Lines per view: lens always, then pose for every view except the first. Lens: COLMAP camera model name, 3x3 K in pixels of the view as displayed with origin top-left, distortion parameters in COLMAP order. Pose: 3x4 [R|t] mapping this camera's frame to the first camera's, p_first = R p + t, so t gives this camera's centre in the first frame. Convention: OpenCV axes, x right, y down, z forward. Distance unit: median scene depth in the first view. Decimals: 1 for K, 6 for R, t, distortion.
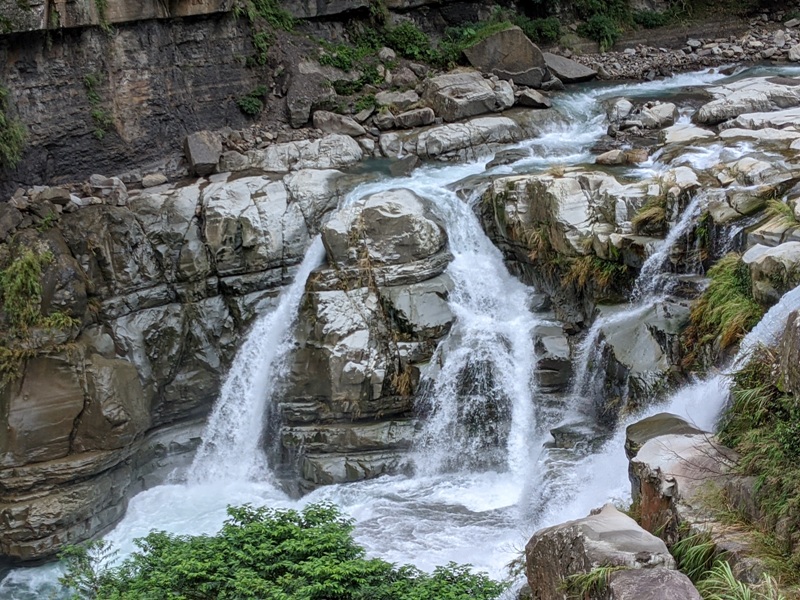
lens RADIAL K [[1439.5, 0, 402.2], [0, 1439.5, 327.8], [0, 0, 1]] dist [0.145313, -0.179313]
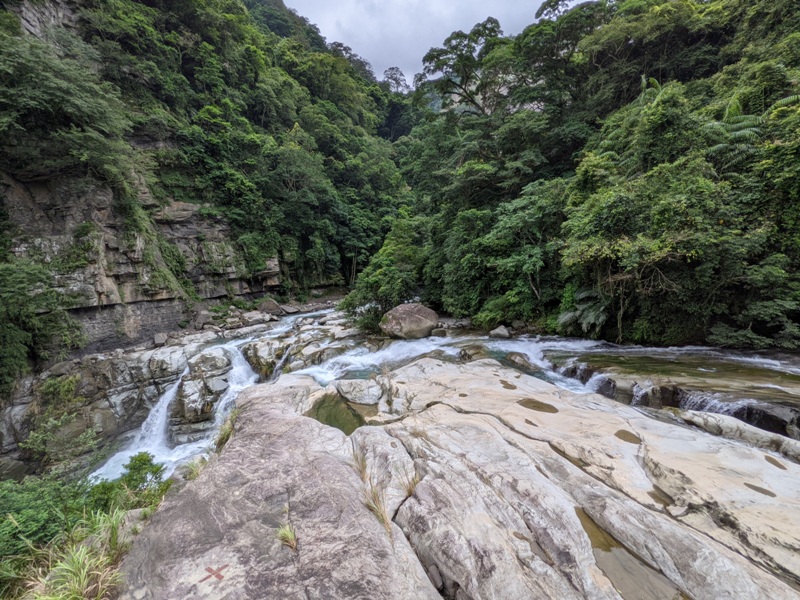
lens RADIAL K [[386.2, 0, 398.5], [0, 386.2, 303.9], [0, 0, 1]] dist [-0.002055, 0.003460]
pose [[0.973504, -0.032032, 0.226416, 0.213634], [0.072710, 0.982114, -0.173683, -0.011145], [-0.216803, 0.185544, 0.958421, 0.035697]]
